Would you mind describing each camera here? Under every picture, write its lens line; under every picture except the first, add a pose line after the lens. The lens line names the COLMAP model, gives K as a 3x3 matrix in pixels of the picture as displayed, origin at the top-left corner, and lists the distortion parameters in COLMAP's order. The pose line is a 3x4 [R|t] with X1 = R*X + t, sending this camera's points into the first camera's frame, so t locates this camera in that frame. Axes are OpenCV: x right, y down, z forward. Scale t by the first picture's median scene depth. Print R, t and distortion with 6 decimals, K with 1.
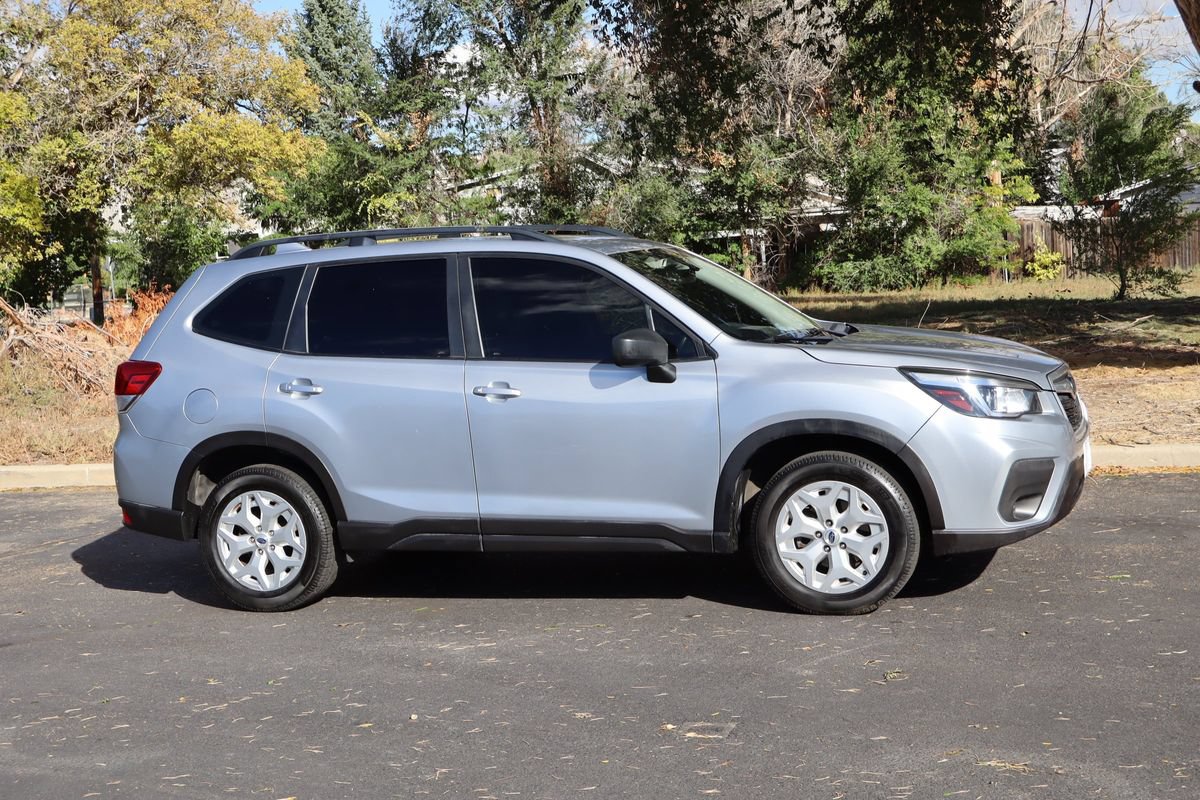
lens RADIAL K [[1688.0, 0, 580.3], [0, 1688.0, 448.7], [0, 0, 1]] dist [-0.003513, 0.000000]
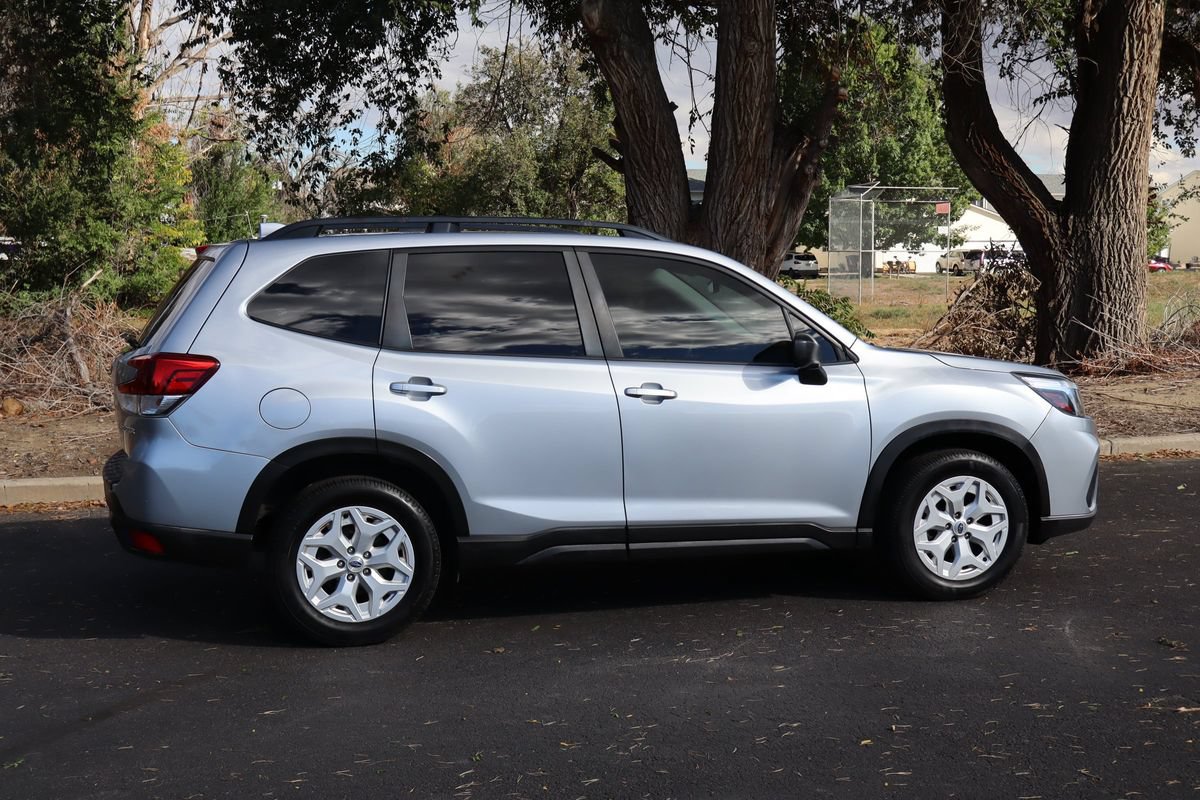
lens RADIAL K [[1558.7, 0, 587.0], [0, 1558.7, 398.5], [0, 0, 1]] dist [0.008363, 0.000000]
pose [[0.823025, 0.008019, 0.567949, -0.545277], [0.020899, 0.998796, -0.044388, 0.007695], [-0.567621, 0.048402, 0.821866, 0.272455]]
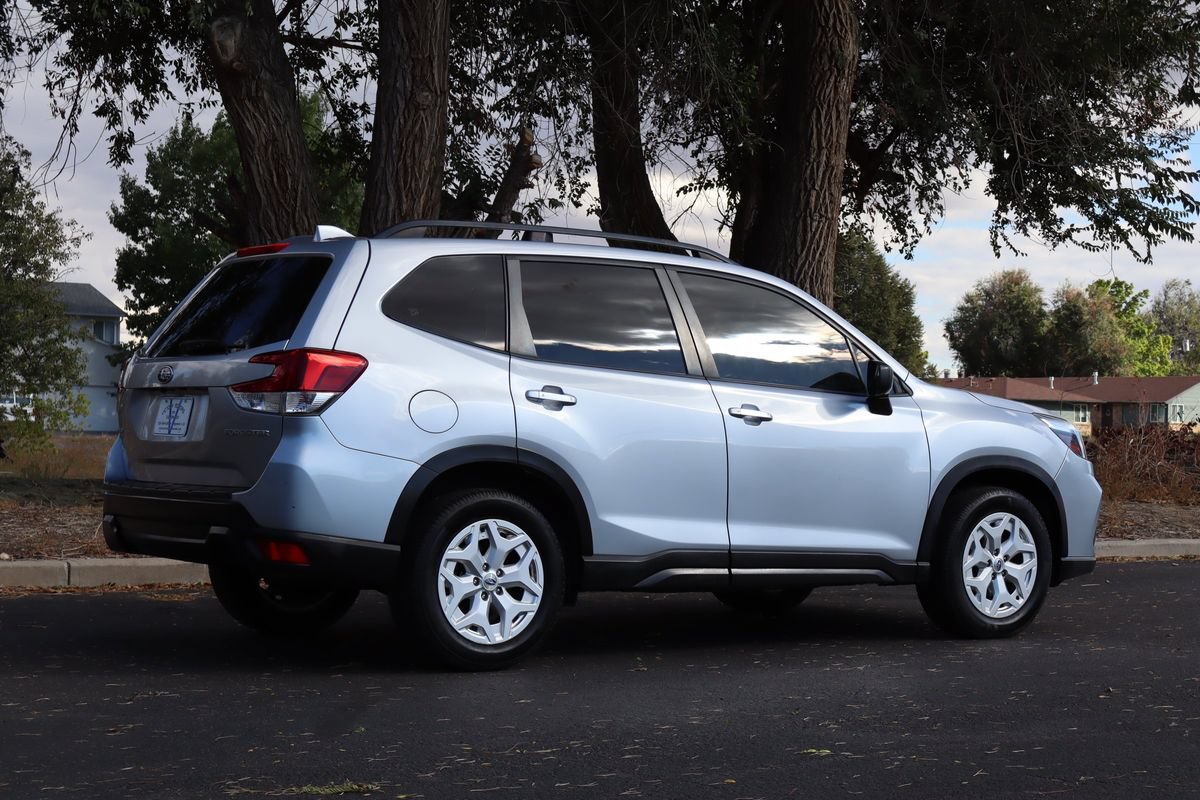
lens RADIAL K [[2229.0, 0, 595.3], [0, 2229.0, 408.2], [0, 0, 1]] dist [0.011148, 0.000000]
pose [[0.574366, 0.083450, 0.814334, -1.039154], [0.041524, 0.990540, -0.130795, 0.114207], [-0.817545, 0.108939, 0.565467, 0.343836]]
